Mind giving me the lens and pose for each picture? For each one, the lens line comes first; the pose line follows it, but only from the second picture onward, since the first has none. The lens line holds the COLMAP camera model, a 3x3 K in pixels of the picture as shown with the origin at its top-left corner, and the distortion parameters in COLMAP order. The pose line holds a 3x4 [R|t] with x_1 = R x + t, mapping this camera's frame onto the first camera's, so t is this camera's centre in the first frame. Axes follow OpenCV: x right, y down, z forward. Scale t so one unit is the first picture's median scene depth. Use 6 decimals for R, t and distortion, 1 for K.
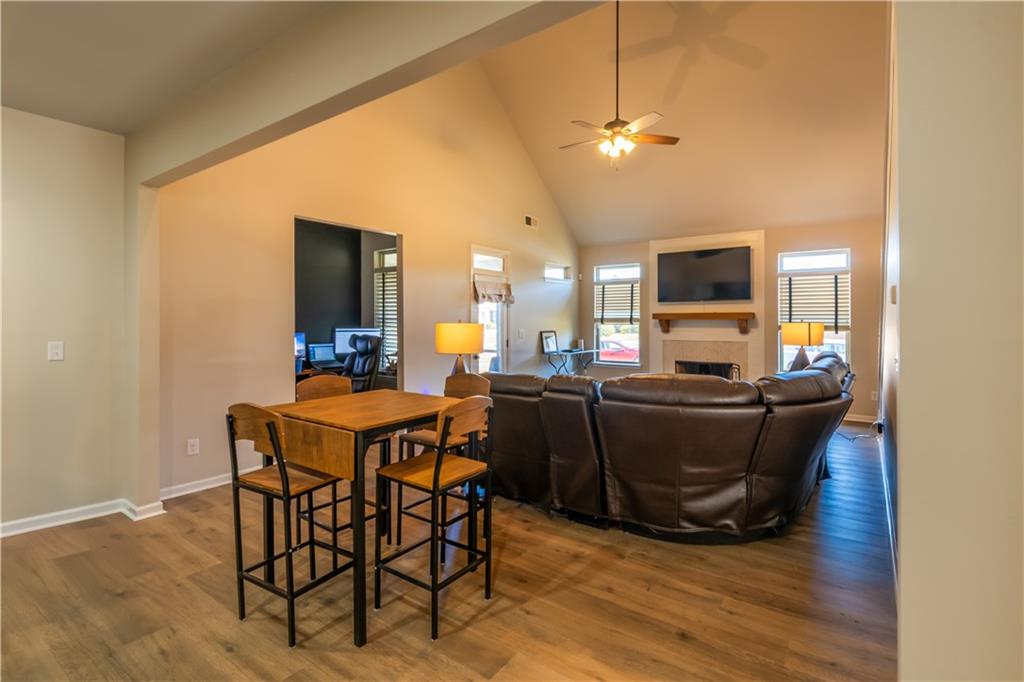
lens RADIAL K [[477.9, 0, 513.9], [0, 477.9, 317.6], [0, 0, 1]] dist [0.001347, 0.000168]
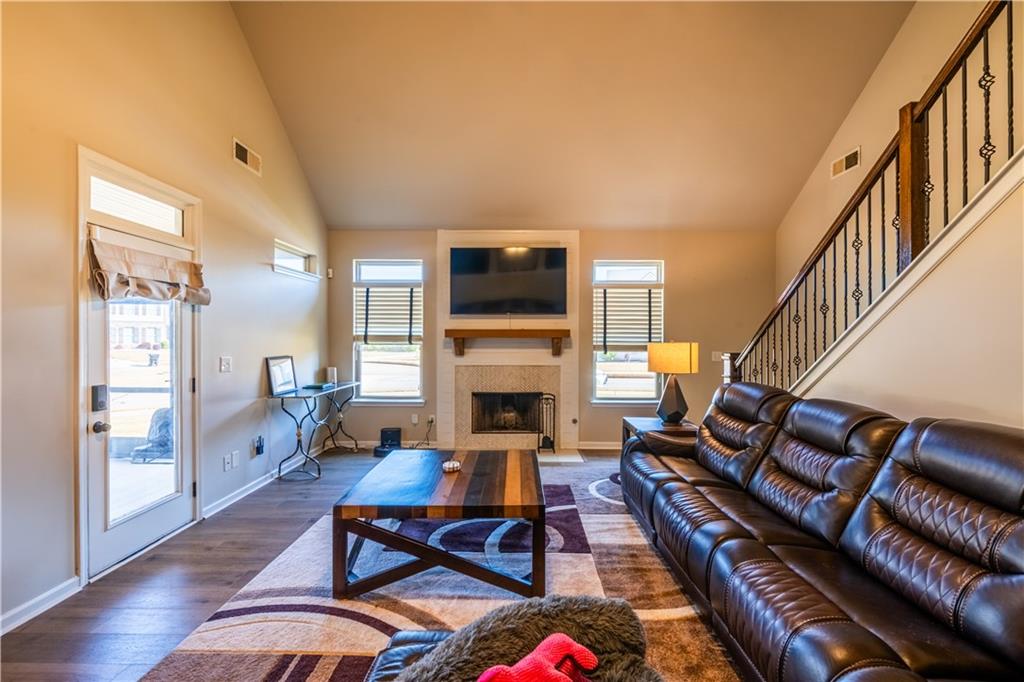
lens RADIAL K [[434.0, 0, 516.2], [0, 434.0, 340.1], [0, 0, 1]] dist [0.000754, -0.000349]
pose [[0.810948, 0.000522, 0.585118, -0.004781], [-0.005687, 0.999959, 0.006989, 0.002495], [-0.585091, -0.008995, 0.810918, 0.410614]]
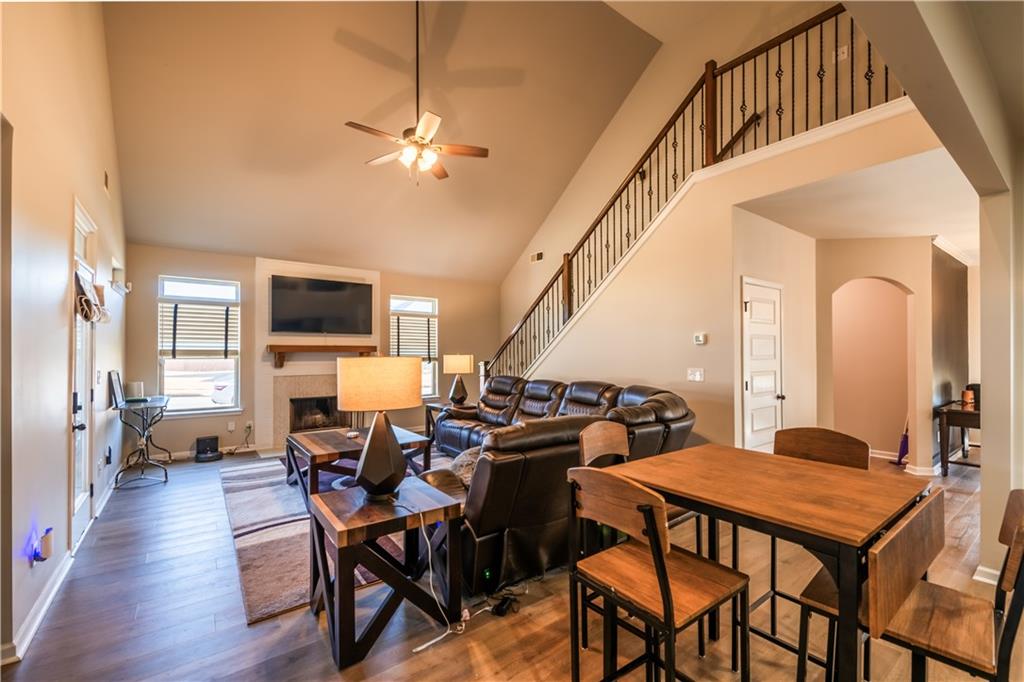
lens RADIAL K [[428.4, 0, 513.8], [0, 428.4, 349.8], [0, 0, 1]] dist [0.000032, -0.000140]
pose [[0.300442, 0.008326, 0.953764, -0.297564], [-0.004957, 0.999962, -0.007168, 0.003038], [-0.953787, -0.002574, 0.300471, 0.368900]]
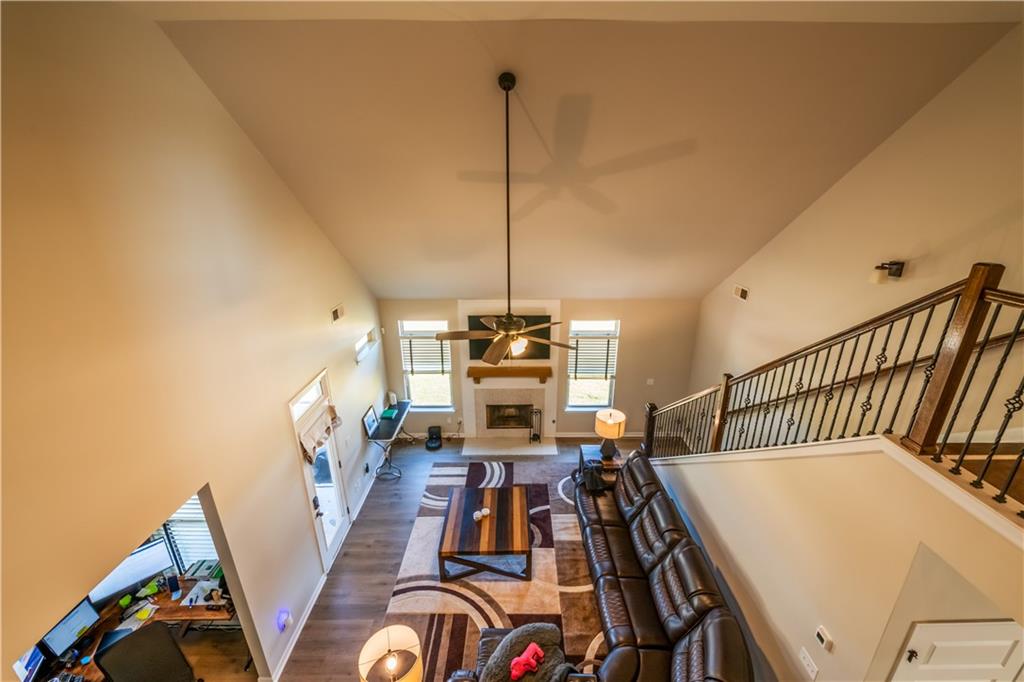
lens RADIAL K [[412.4, 0, 515.5], [0, 412.4, 339.2], [0, 0, 1]] dist [0.001122, 0.000051]
pose [[0.803461, -0.199216, 0.561038, -0.122776], [-0.000299, 0.942220, 0.334995, -0.386160], [-0.595358, -0.269323, 0.756977, 0.265079]]
